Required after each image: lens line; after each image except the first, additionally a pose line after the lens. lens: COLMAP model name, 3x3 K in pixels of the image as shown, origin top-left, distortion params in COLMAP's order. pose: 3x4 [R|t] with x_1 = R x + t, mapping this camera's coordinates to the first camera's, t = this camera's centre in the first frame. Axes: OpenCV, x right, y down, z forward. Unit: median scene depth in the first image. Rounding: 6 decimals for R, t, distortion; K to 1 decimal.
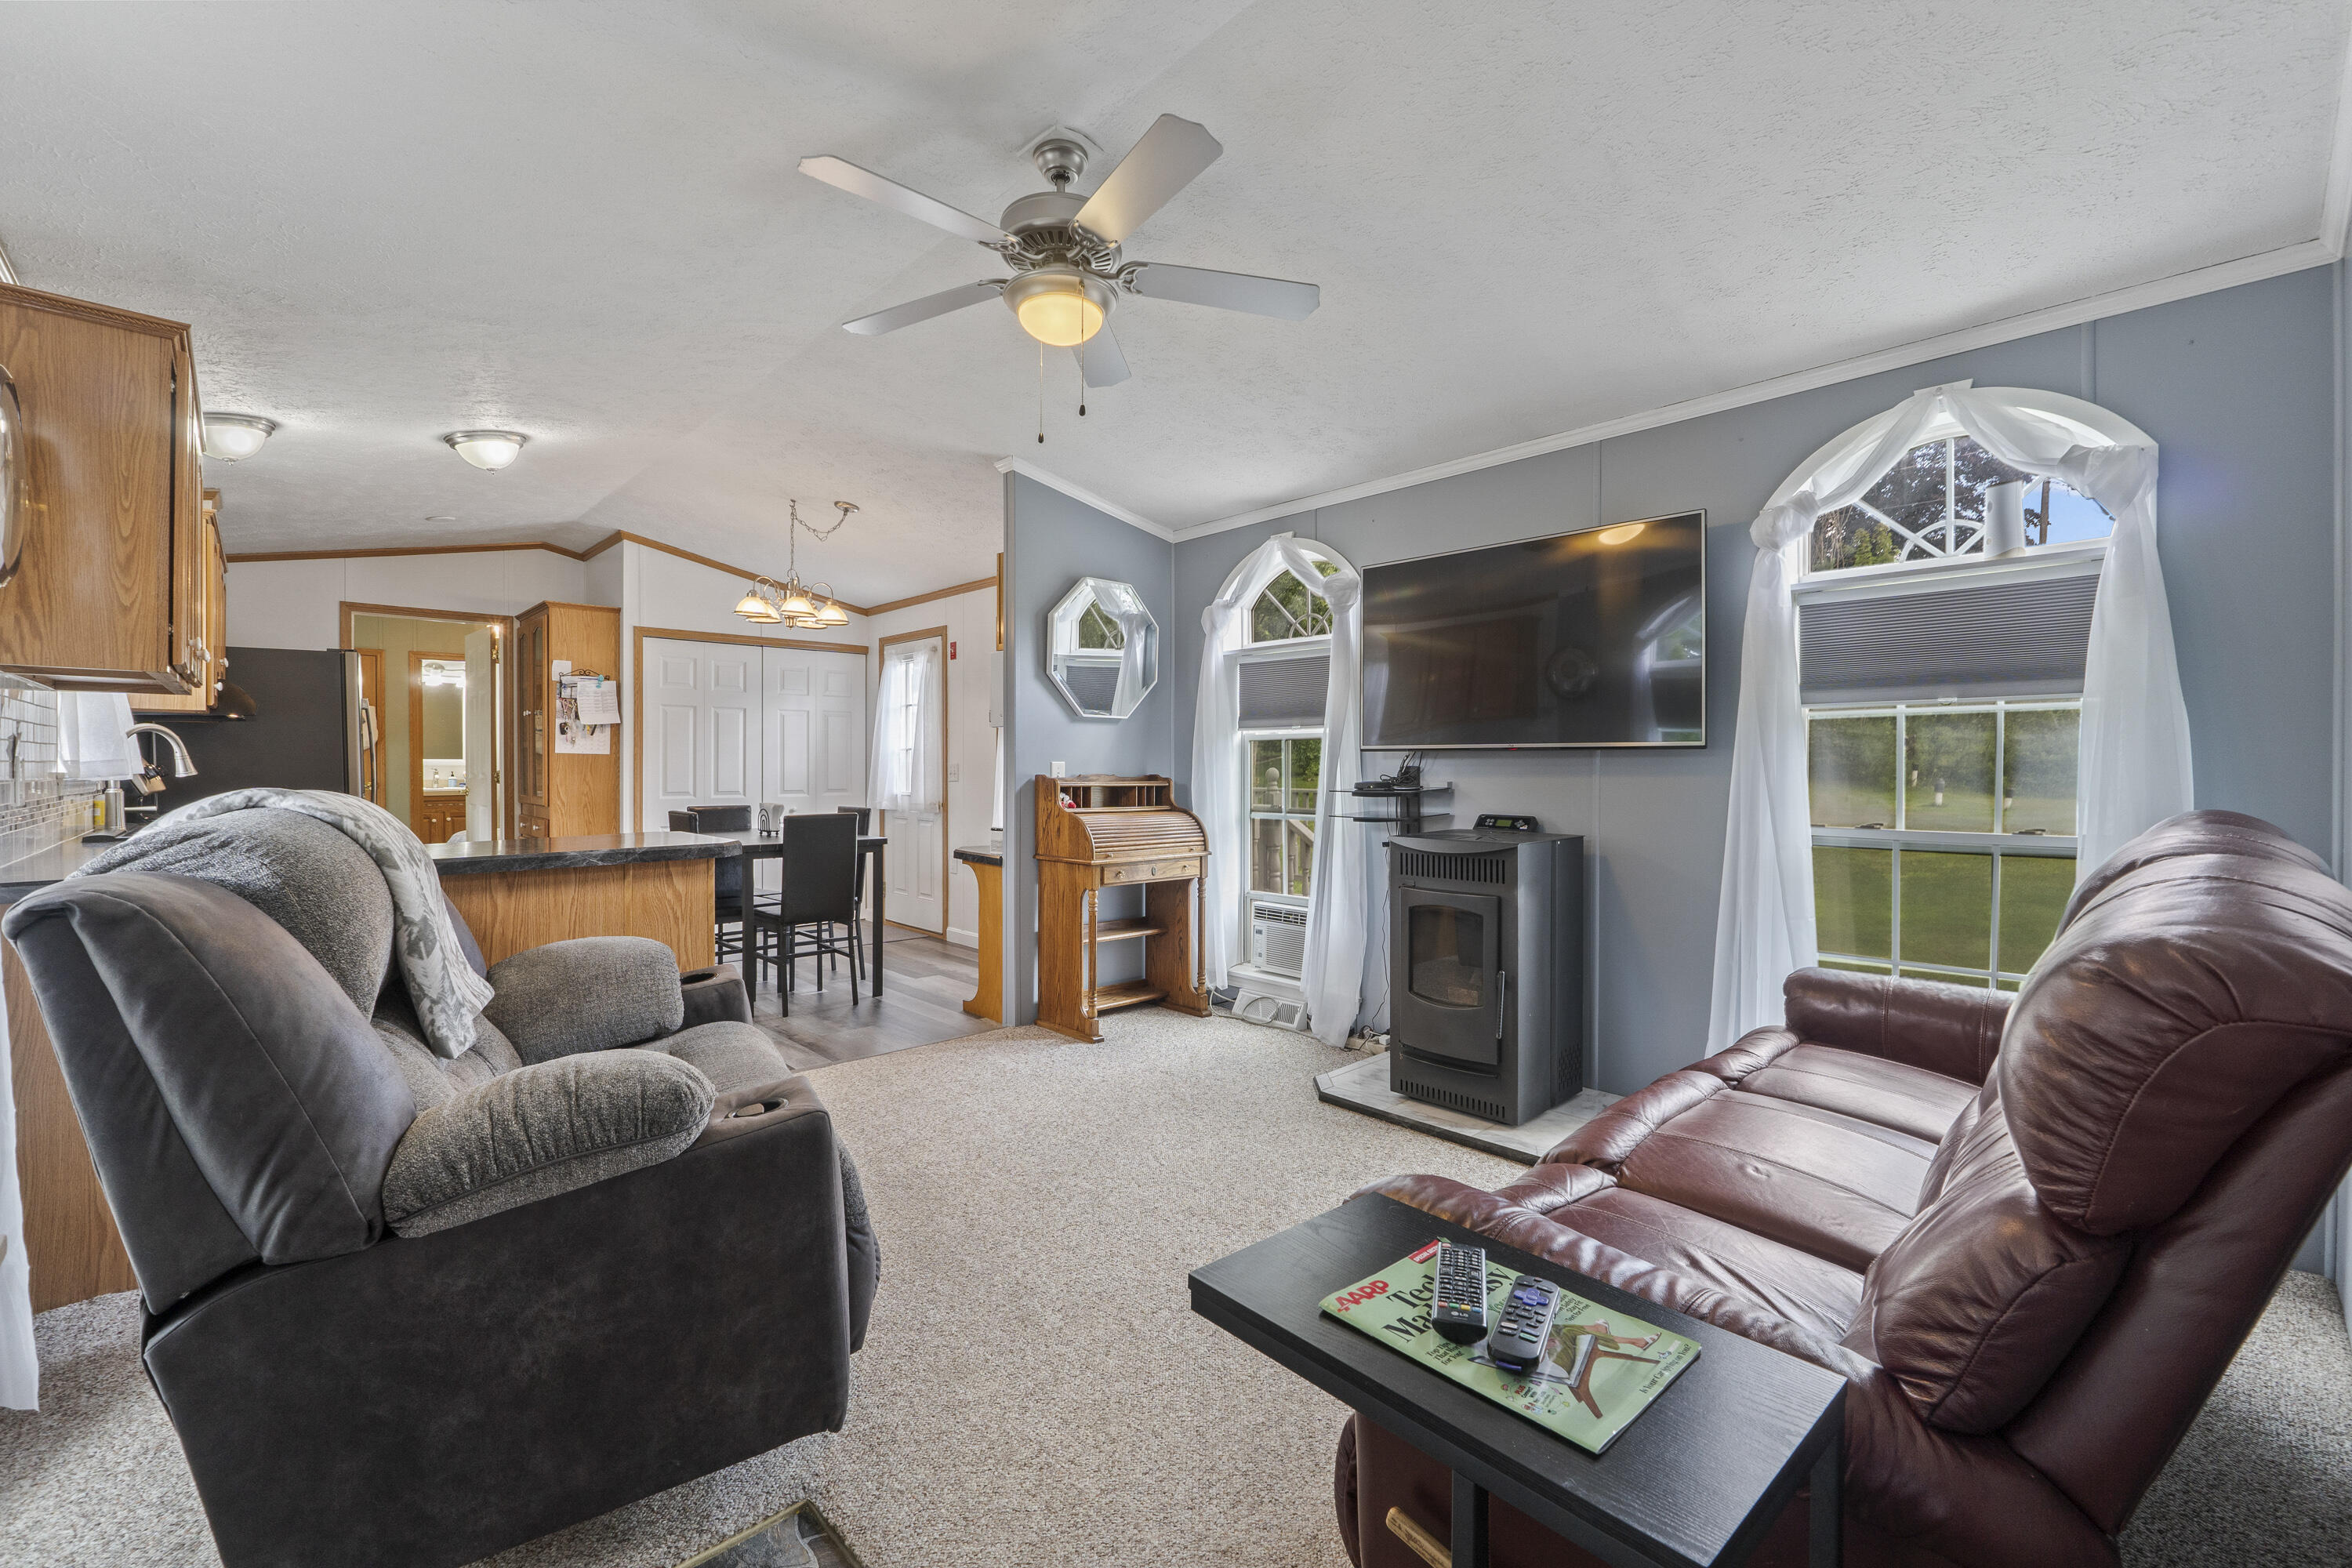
lens RADIAL K [[991.0, 0, 1180.7], [0, 991.0, 768.5], [0, 0, 1]] dist [-0.002894, -0.000536]
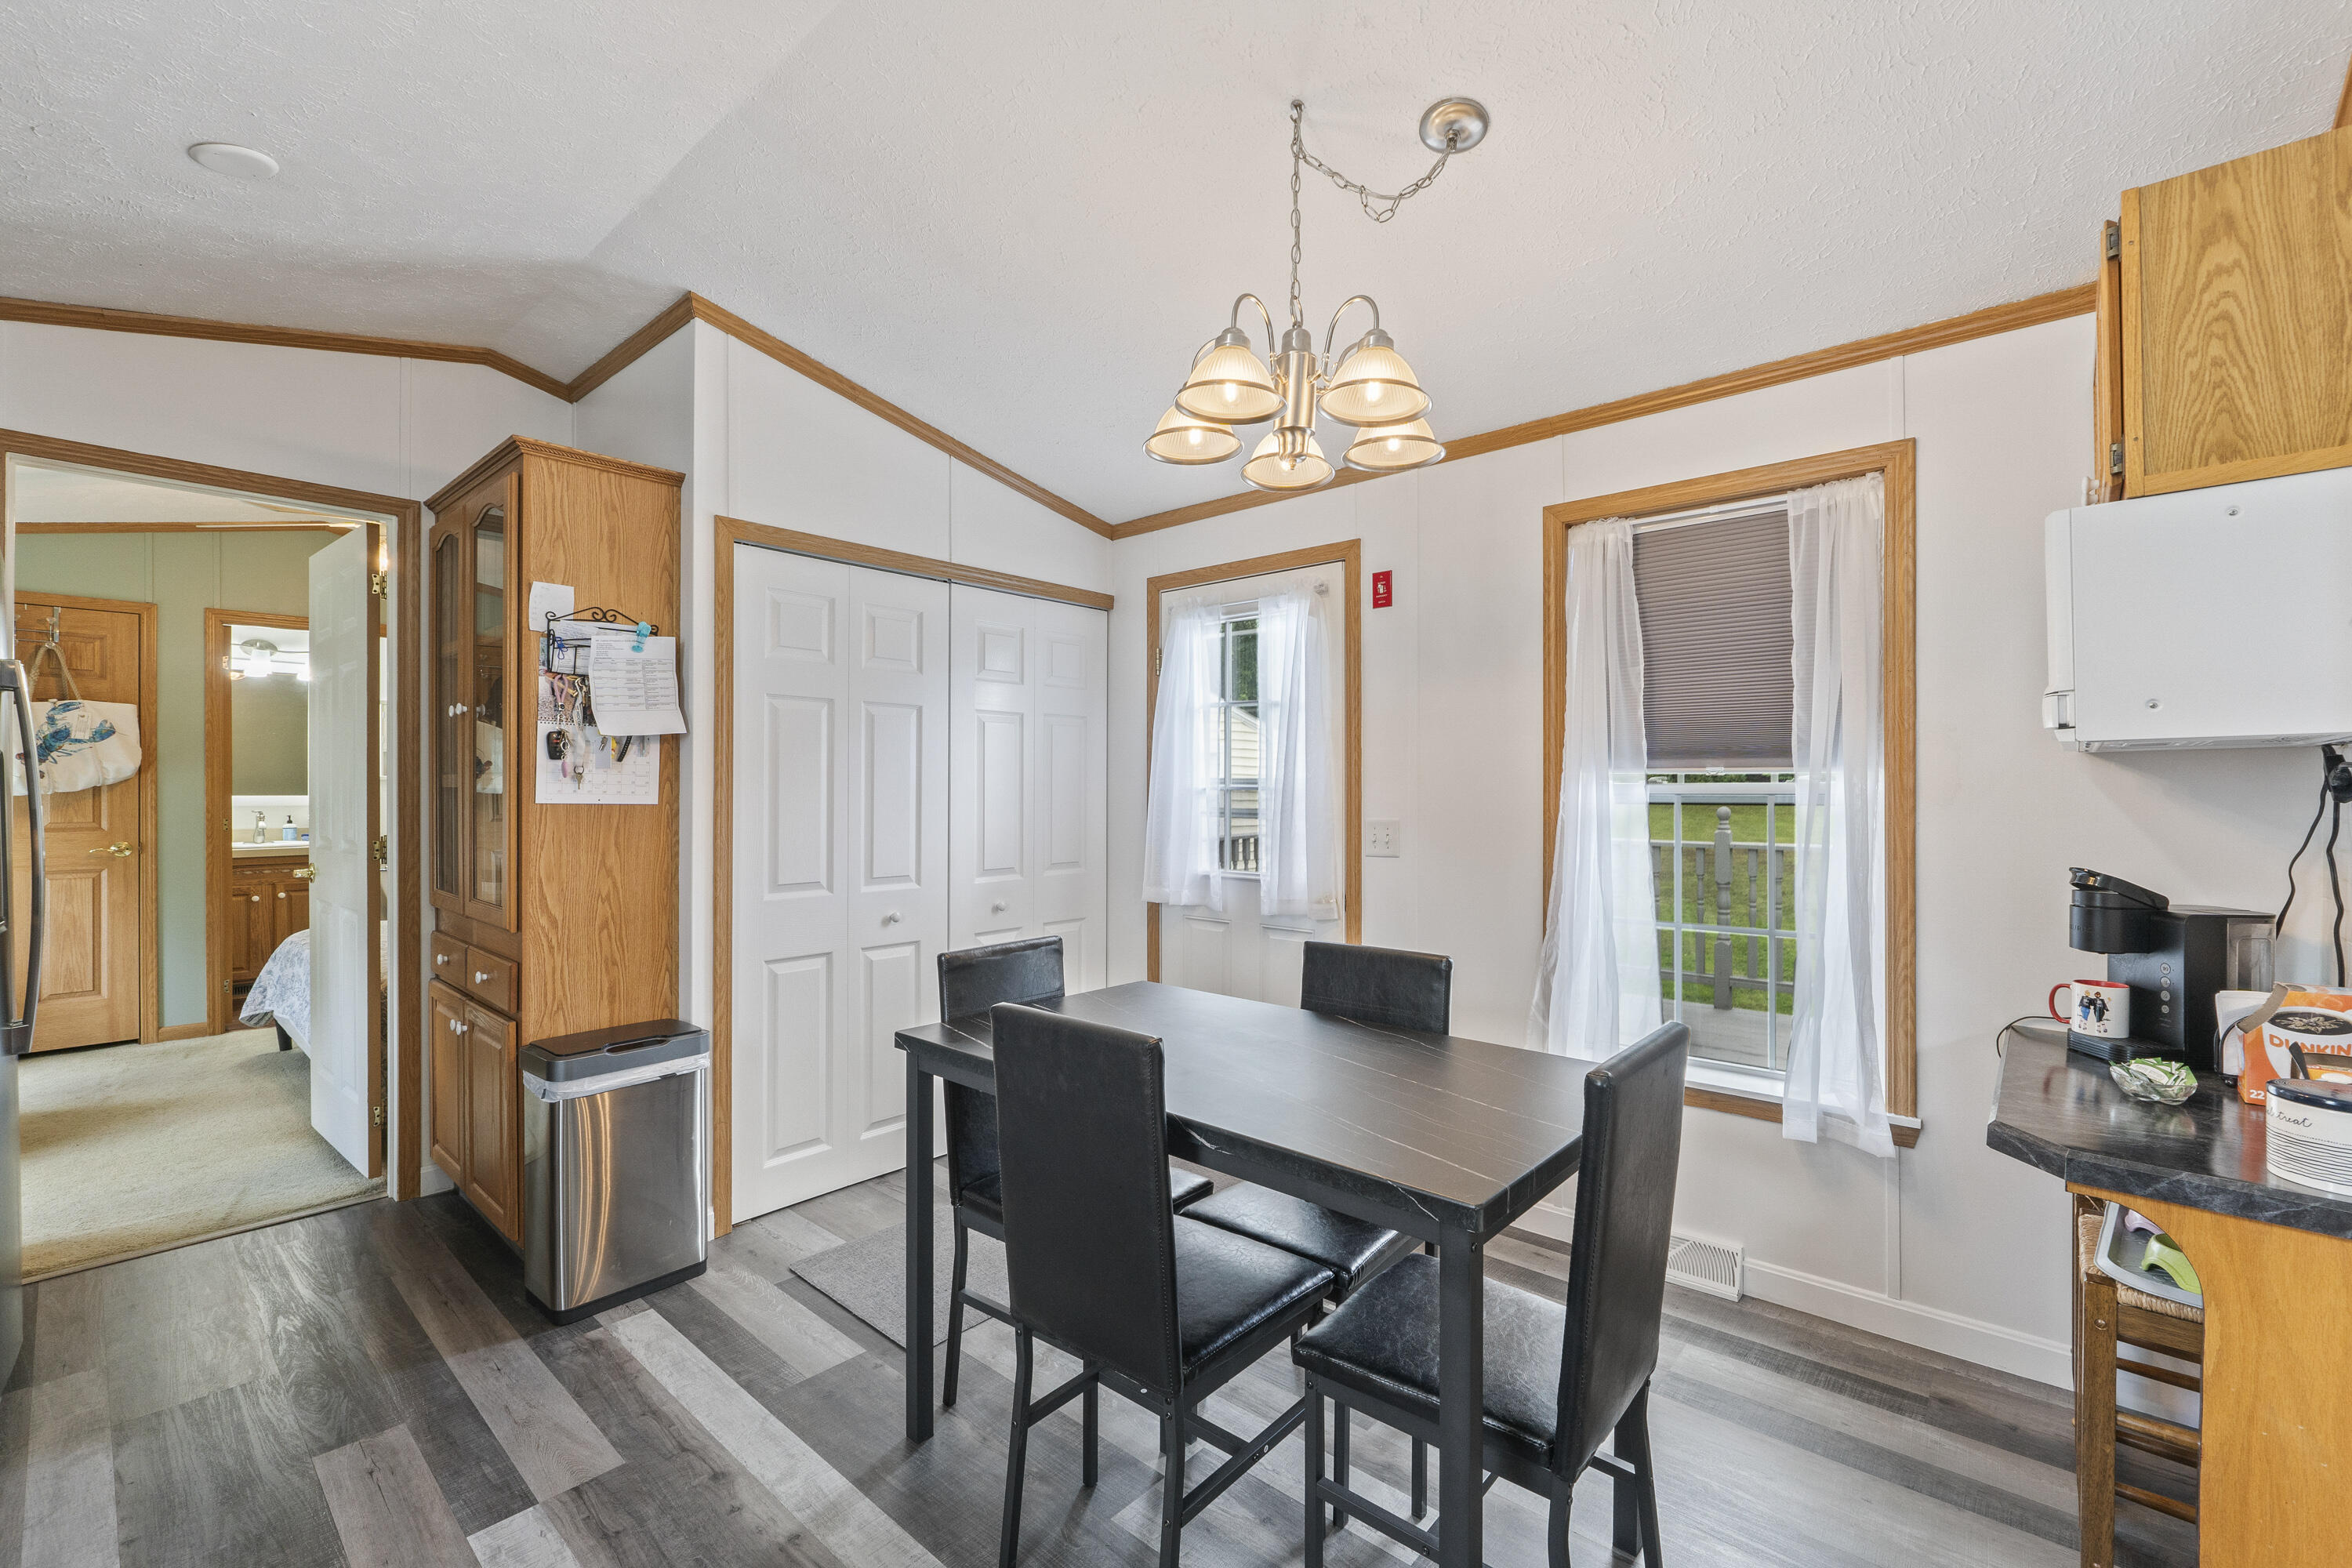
lens RADIAL K [[994.0, 0, 1176.0], [0, 994.0, 784.0], [0, 0, 1]] dist [-0.002803, -0.000225]
pose [[0.995972, 0.000923, 0.089658, -0.376577], [-0.000442, 0.999985, -0.005379, -0.020419], [-0.089662, 0.005318, 0.995958, 0.524368]]
